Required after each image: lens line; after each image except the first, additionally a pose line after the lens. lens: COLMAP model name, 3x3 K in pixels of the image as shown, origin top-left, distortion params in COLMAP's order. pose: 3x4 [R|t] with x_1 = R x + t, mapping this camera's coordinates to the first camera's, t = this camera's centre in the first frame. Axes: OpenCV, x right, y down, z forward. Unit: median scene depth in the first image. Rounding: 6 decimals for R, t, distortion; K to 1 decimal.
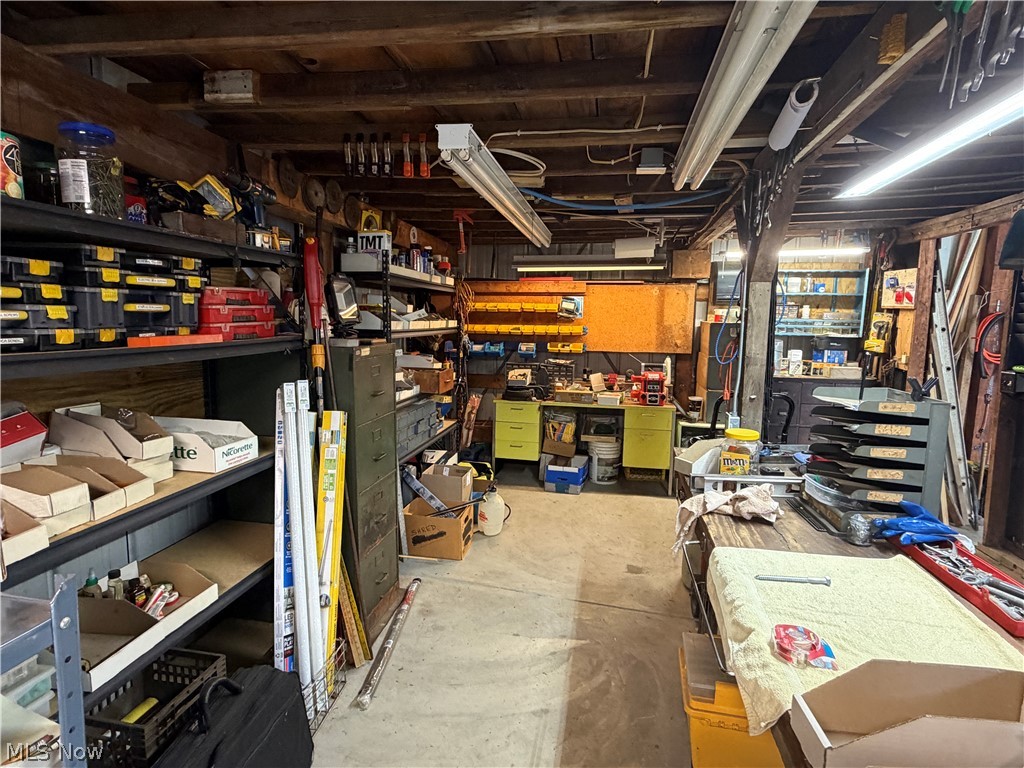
lens RADIAL K [[543.4, 0, 514.0], [0, 543.4, 383.5], [0, 0, 1]] dist [0.002741, 0.000357]
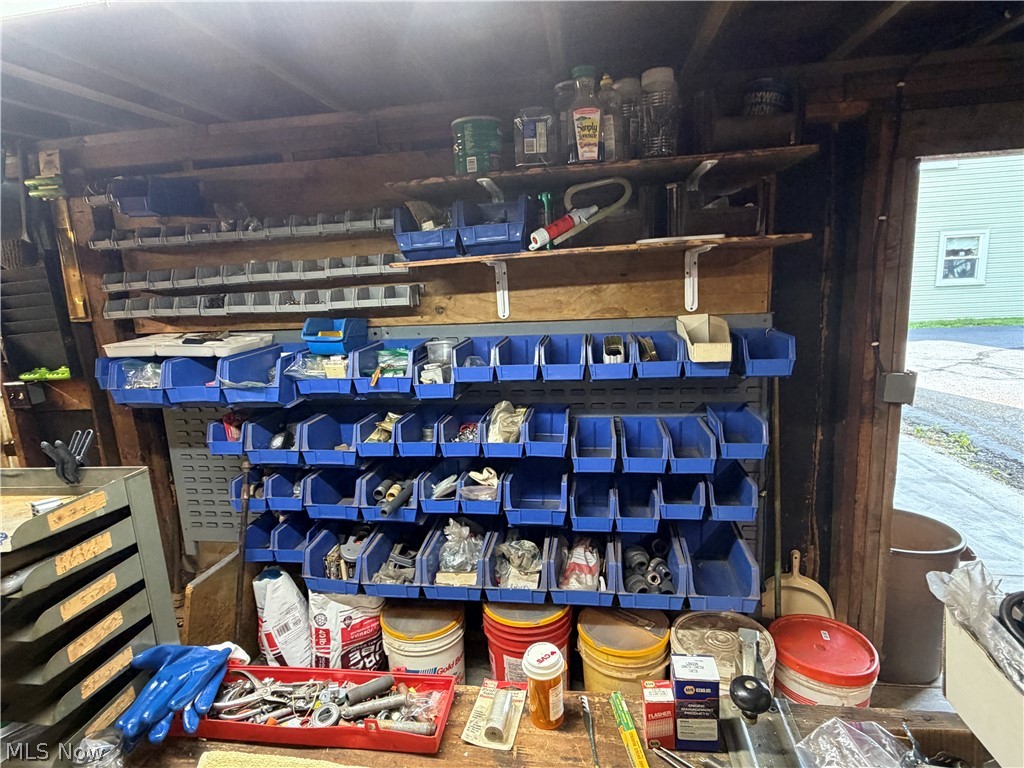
lens RADIAL K [[543.4, 0, 512.7], [0, 543.4, 384.5], [0, 0, 1]] dist [0.002741, 0.000357]
pose [[-0.037367, -0.192370, 0.980611, 0.203073], [0.169871, 0.965791, 0.195936, -0.100661], [-0.984758, 0.173899, -0.003411, 0.571445]]
